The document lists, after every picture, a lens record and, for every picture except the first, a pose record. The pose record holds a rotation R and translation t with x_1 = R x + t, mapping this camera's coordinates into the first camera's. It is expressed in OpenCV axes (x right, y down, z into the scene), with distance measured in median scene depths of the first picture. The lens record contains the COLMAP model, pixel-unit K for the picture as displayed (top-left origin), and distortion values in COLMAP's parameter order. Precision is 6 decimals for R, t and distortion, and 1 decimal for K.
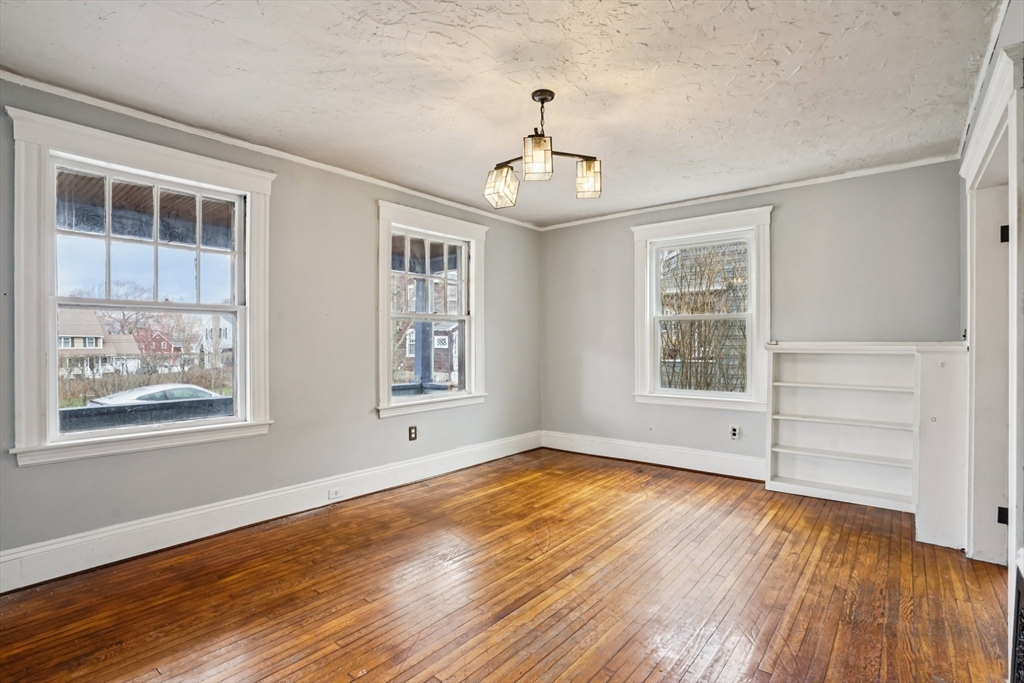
lens RADIAL K [[488.4, 0, 506.1], [0, 488.4, 332.2], [0, 0, 1]] dist [-0.059854, 0.019729]
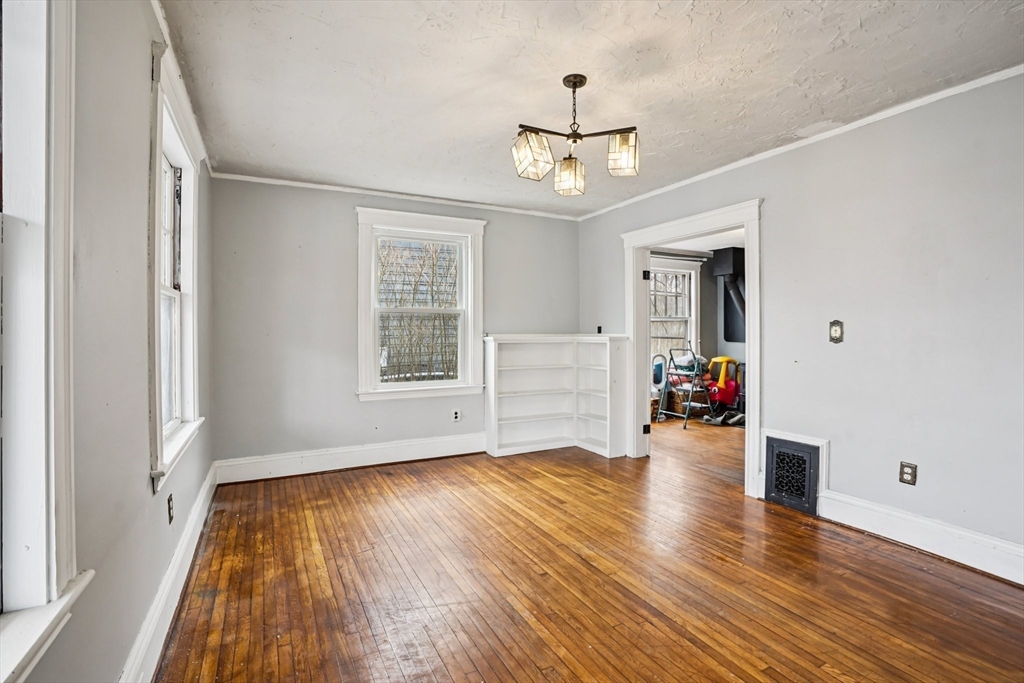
lens RADIAL K [[488.4, 0, 506.1], [0, 488.4, 332.2], [0, 0, 1]] dist [-0.059854, 0.019729]
pose [[0.382596, -0.001895, 0.923914, -0.586577], [-0.018198, 0.999788, 0.009587, 0.000867], [-0.923736, -0.020481, 0.382481, 0.513268]]
